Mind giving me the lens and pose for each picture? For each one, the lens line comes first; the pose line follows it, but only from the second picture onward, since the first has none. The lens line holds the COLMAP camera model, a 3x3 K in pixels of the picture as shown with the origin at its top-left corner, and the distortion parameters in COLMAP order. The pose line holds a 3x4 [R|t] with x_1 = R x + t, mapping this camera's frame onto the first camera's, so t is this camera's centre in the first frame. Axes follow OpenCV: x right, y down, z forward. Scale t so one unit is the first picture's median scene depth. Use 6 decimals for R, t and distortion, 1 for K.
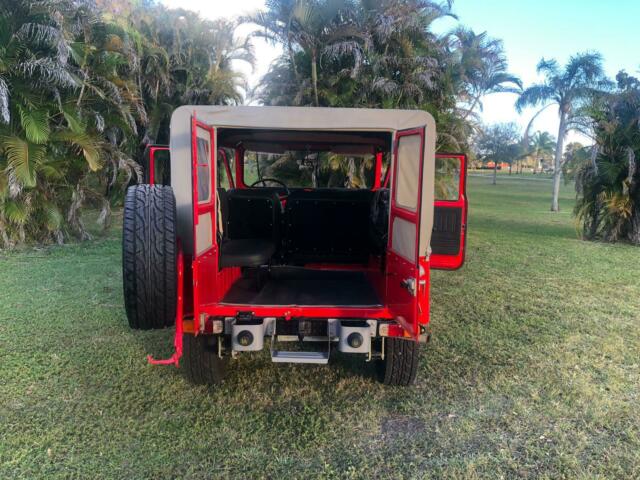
lens RADIAL K [[514.0, 0, 321.7], [0, 514.0, 237.4], [0, 0, 1]] dist [0.023725, -0.013570]
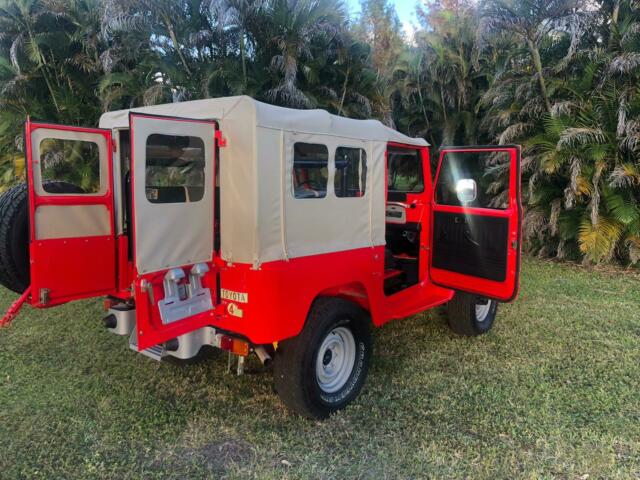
lens RADIAL K [[514.0, 0, 321.7], [0, 514.0, 237.4], [0, 0, 1]] dist [0.023725, -0.013570]
pose [[0.774764, 0.066049, -0.628792, 0.534736], [-0.078742, 0.996865, 0.007690, -0.014468], [0.627329, 0.043554, 0.777536, 0.258457]]
